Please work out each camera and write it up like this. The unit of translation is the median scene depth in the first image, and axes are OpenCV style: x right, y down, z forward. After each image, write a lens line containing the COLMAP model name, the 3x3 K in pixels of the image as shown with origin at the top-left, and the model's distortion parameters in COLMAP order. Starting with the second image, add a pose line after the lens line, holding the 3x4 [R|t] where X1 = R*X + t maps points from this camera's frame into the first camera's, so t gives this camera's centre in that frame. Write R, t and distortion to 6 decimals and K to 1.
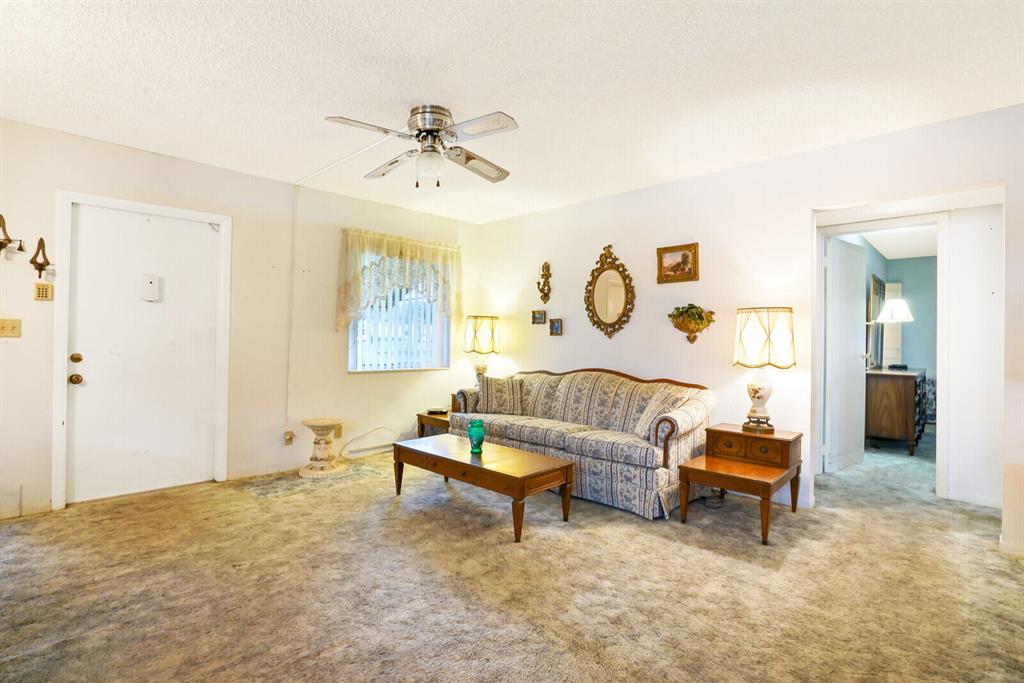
lens RADIAL K [[494.7, 0, 505.3], [0, 494.7, 332.4], [0, 0, 1]] dist [-0.061106, 0.021484]
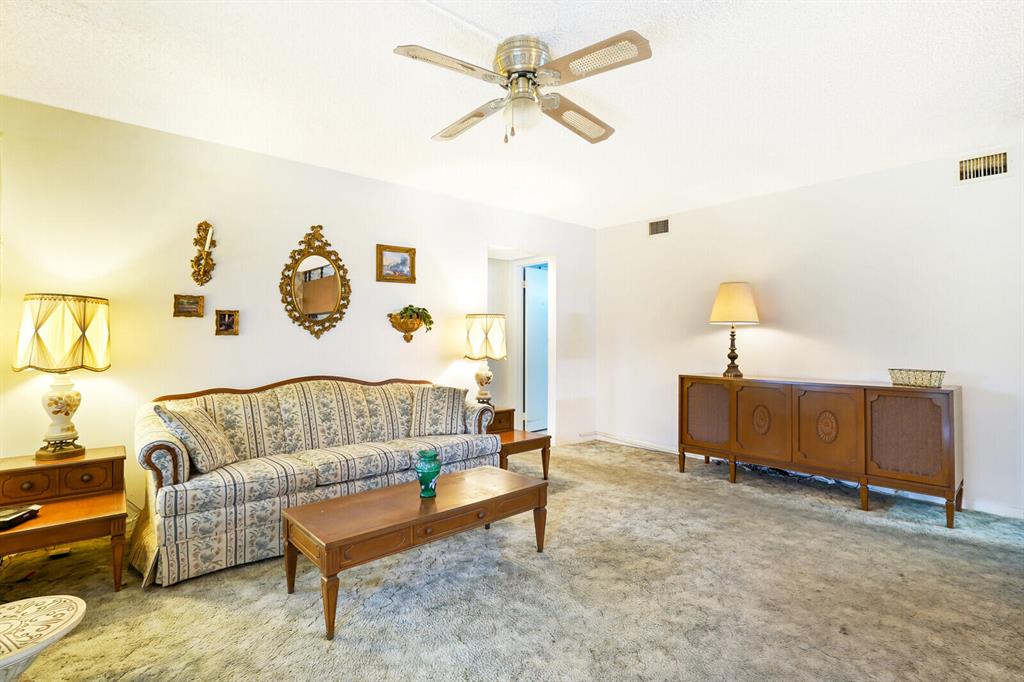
lens RADIAL K [[505.1, 0, 523.4], [0, 505.1, 325.5], [0, 0, 1]] dist [-0.010669, 0.000233]
pose [[0.042518, 0.012579, 0.999017, -0.768180], [-0.009474, 0.999881, -0.012186, -0.003648], [-0.999051, -0.008947, 0.042632, 0.783567]]
